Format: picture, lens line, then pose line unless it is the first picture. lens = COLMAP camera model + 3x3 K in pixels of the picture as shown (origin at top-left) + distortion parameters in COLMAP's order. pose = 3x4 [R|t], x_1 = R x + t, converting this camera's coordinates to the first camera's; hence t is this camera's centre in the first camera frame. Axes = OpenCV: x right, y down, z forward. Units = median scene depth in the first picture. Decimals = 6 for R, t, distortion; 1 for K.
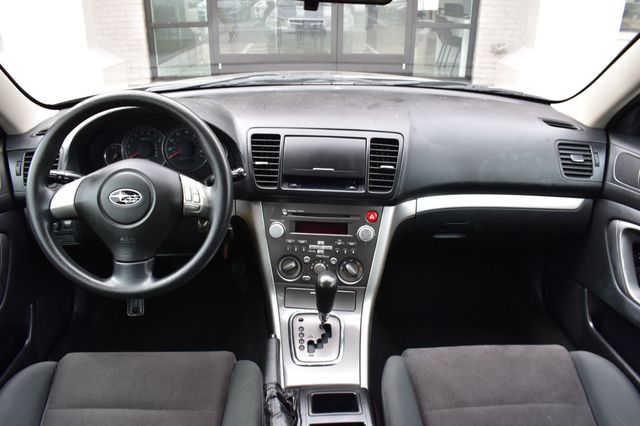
lens RADIAL K [[495.8, 0, 319.0], [0, 495.8, 207.5], [0, 0, 1]] dist [-0.092219, 0.004950]
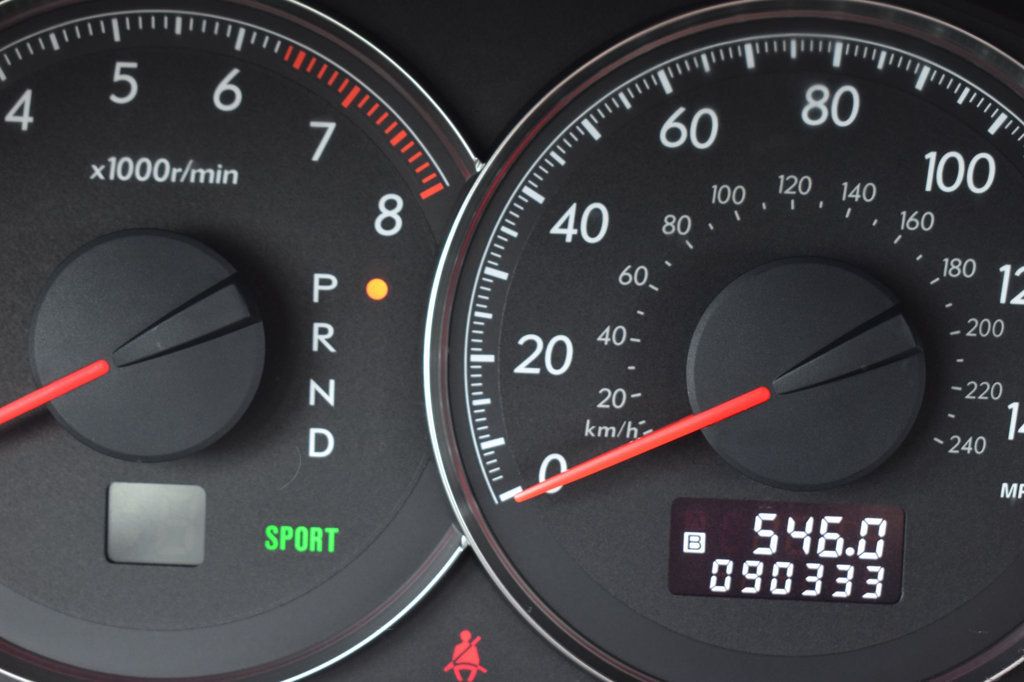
lens RADIAL K [[1884.8, 0, 512.2], [0, 1884.8, 338.9], [0, 0, 1]] dist [-0.009081, 0.000000]
pose [[0.996156, 0.054952, -0.068217, -0.315692], [-0.060911, 0.994204, -0.088591, -0.108126], [0.062953, 0.092405, 0.993729, 0.822024]]
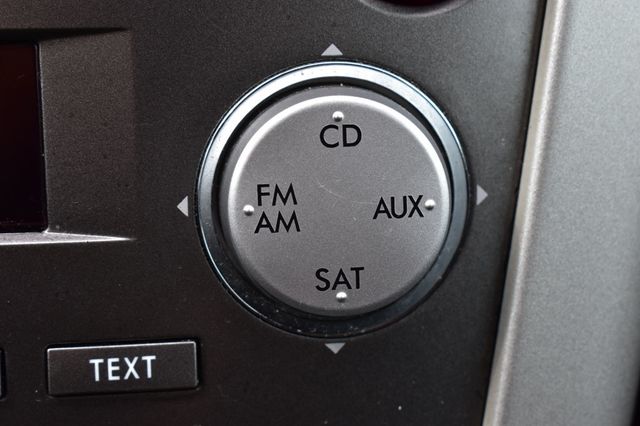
lens RADIAL K [[1336.9, 0, 319.7], [0, 1336.9, 212.9], [0, 0, 1]] dist [-0.035896, 0.000000]
pose [[0.988583, -0.071928, 0.132398, 0.070262], [0.066295, 0.996717, 0.046479, 0.047988], [-0.135307, -0.037171, 0.990106, 0.832689]]
